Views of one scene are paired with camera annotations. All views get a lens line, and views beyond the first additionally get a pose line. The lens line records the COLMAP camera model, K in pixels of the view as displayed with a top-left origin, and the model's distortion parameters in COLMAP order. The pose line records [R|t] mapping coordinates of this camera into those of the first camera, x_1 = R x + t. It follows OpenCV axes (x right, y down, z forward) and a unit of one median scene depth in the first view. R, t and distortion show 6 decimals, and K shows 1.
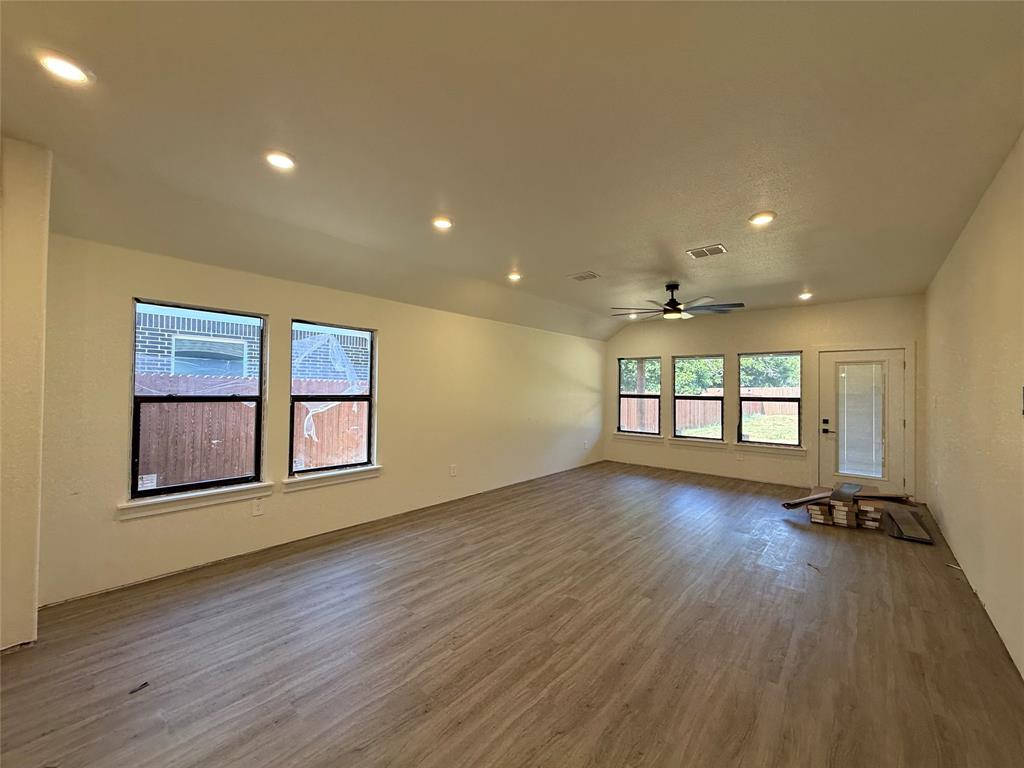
lens RADIAL K [[408.6, 0, 514.3], [0, 408.6, 386.7], [0, 0, 1]] dist [0.000697, 0.000906]
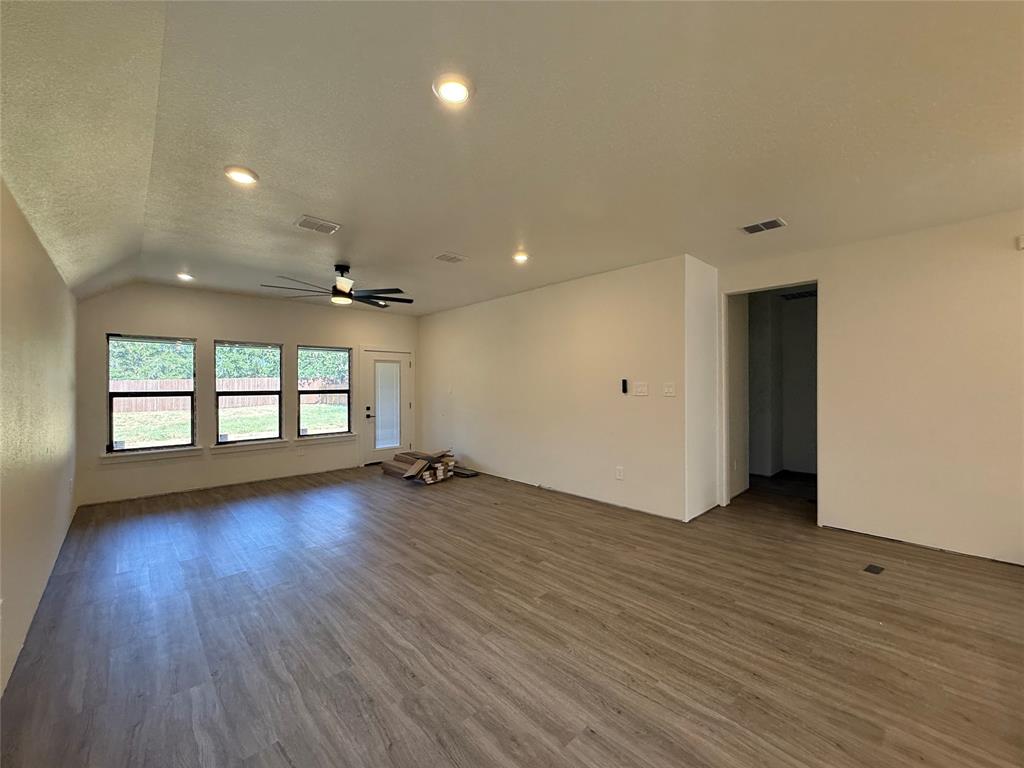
lens RADIAL K [[408.6, 0, 507.5], [0, 408.6, 379.6], [0, 0, 1]] dist [0.000697, 0.000906]
pose [[0.112556, -0.000266, 0.993645, -0.529827], [0.001388, 0.999999, 0.000110, 0.000483], [-0.993644, 0.001366, 0.112556, 0.613422]]
